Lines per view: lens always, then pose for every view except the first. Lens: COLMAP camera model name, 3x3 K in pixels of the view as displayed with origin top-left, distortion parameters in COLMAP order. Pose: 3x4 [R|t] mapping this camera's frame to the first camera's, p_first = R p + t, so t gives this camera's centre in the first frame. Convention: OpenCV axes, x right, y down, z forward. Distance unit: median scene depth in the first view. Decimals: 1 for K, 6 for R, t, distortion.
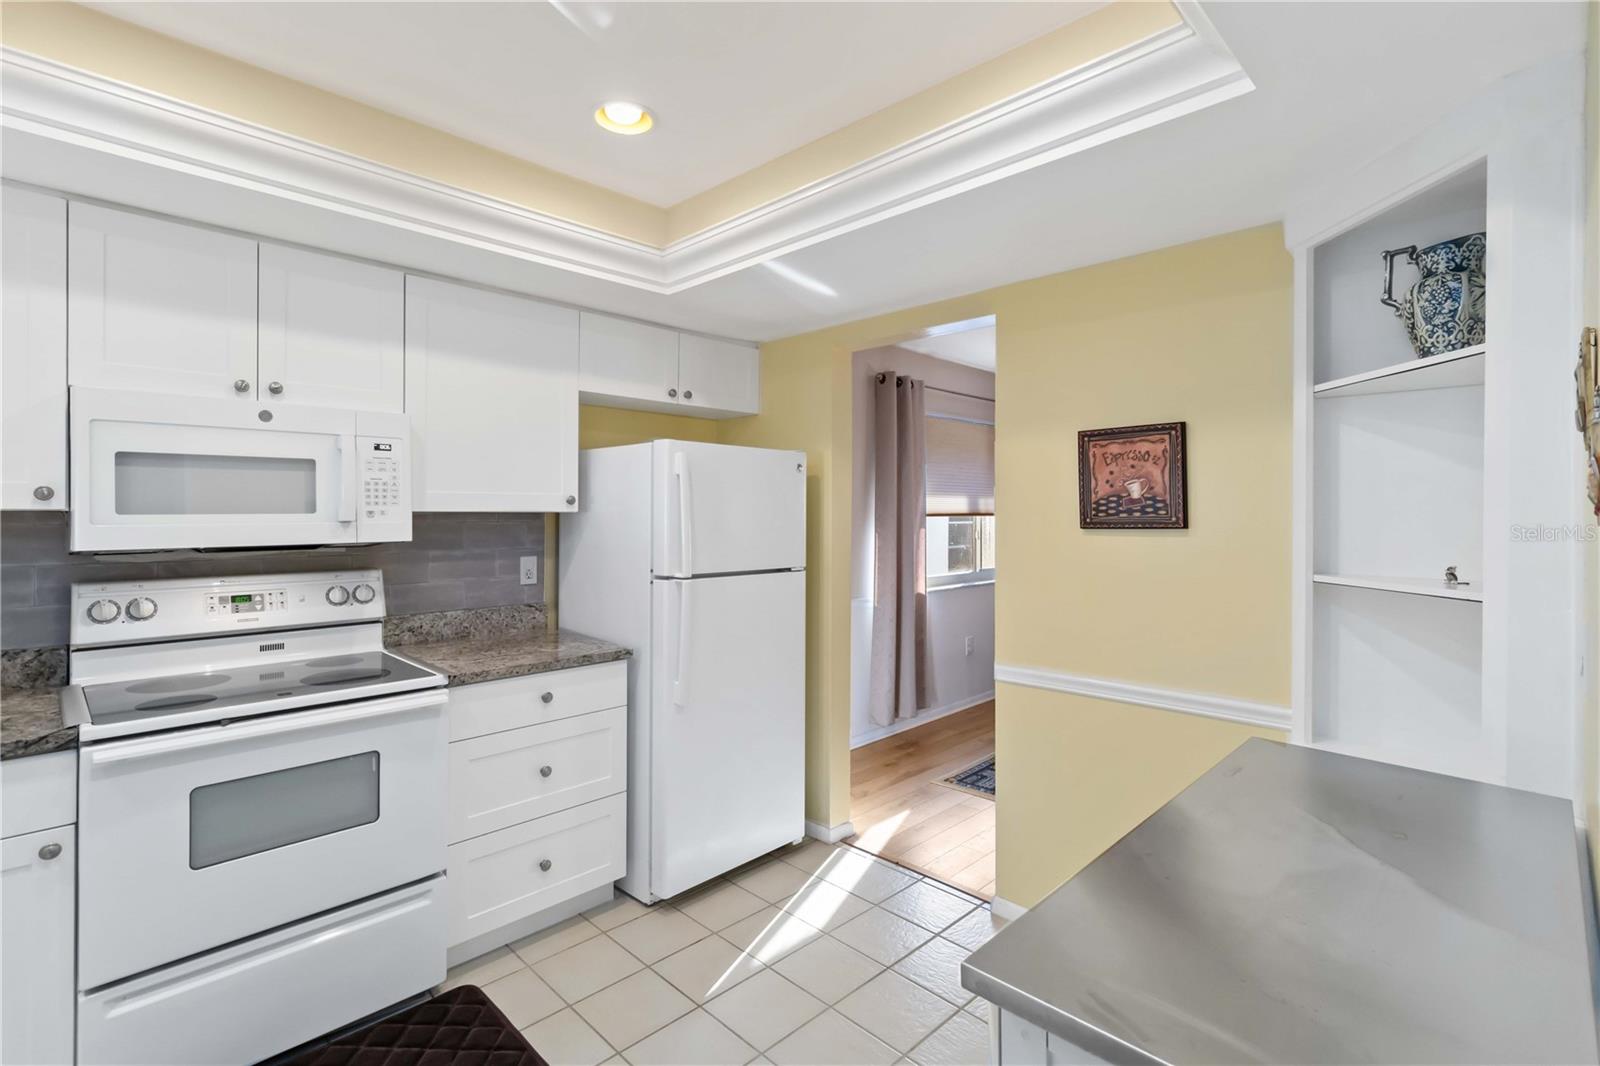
lens RADIAL K [[764.4, 0, 791.8], [0, 764.4, 510.7], [0, 0, 1]] dist [0.005003, -0.001302]
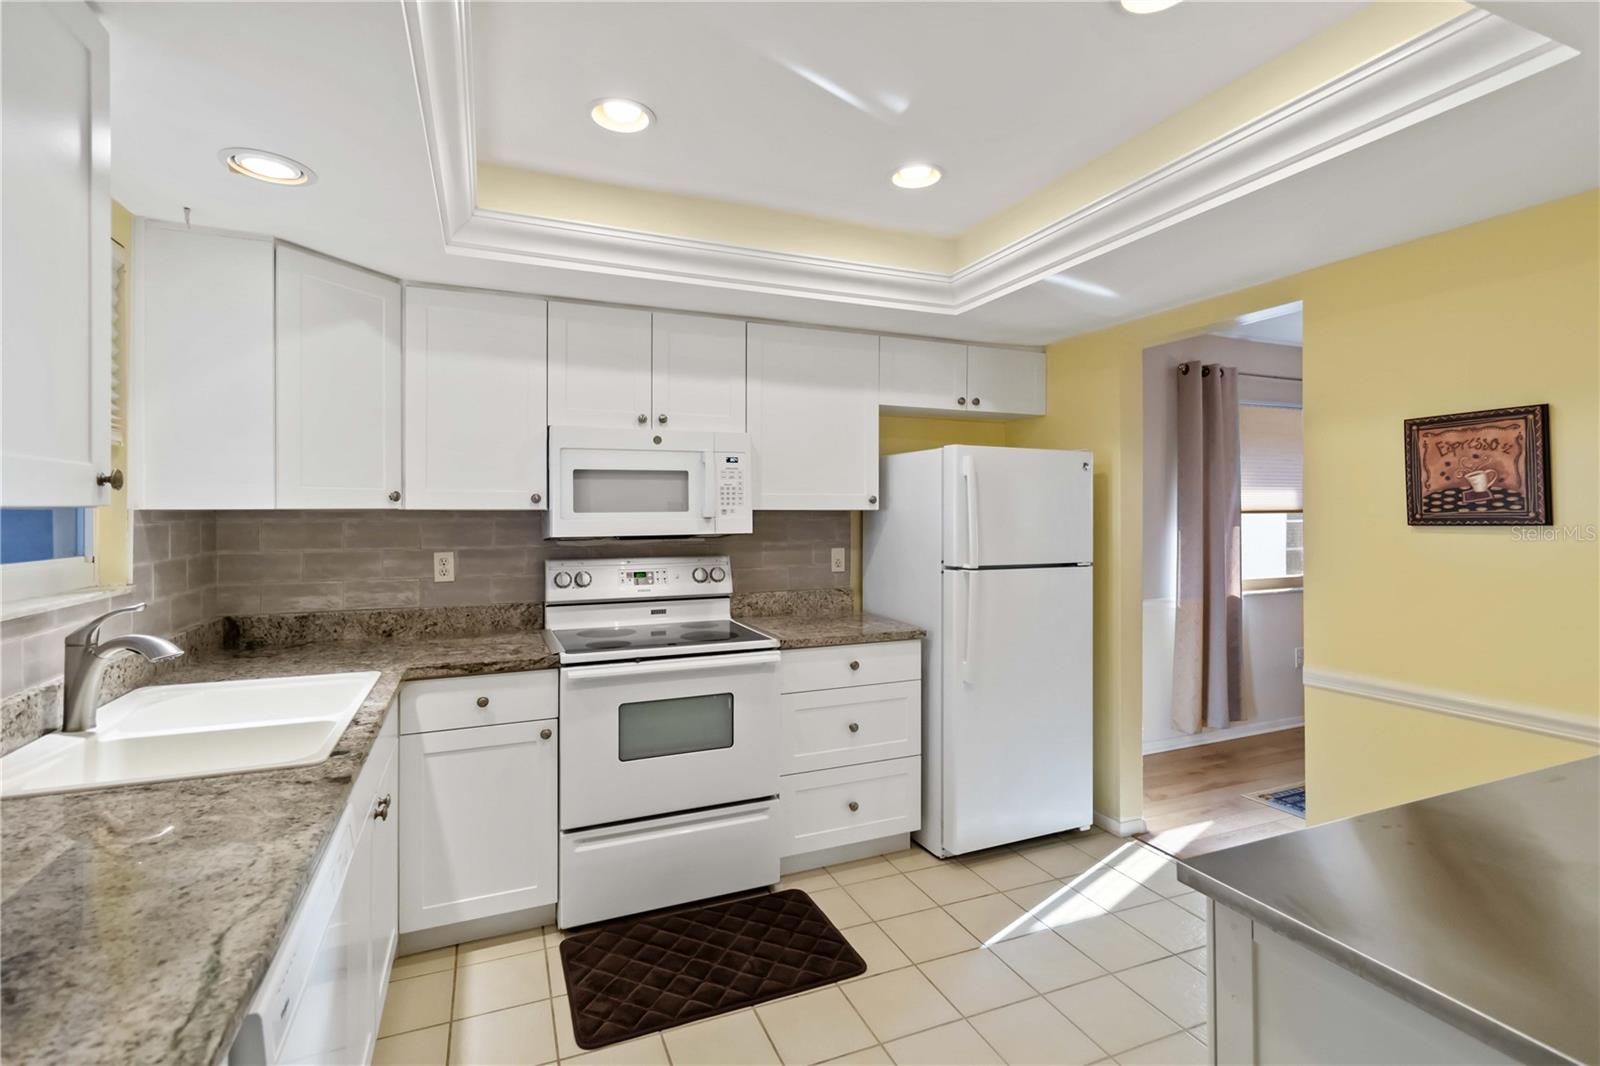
lens RADIAL K [[764.4, 0, 798.4], [0, 764.4, 518.3], [0, 0, 1]] dist [0.005003, -0.001302]
pose [[0.931563, -0.000843, -0.363579, 0.029772], [0.005017, 0.999932, 0.010535, 0.001690], [0.363545, -0.011639, 0.931504, -0.129796]]
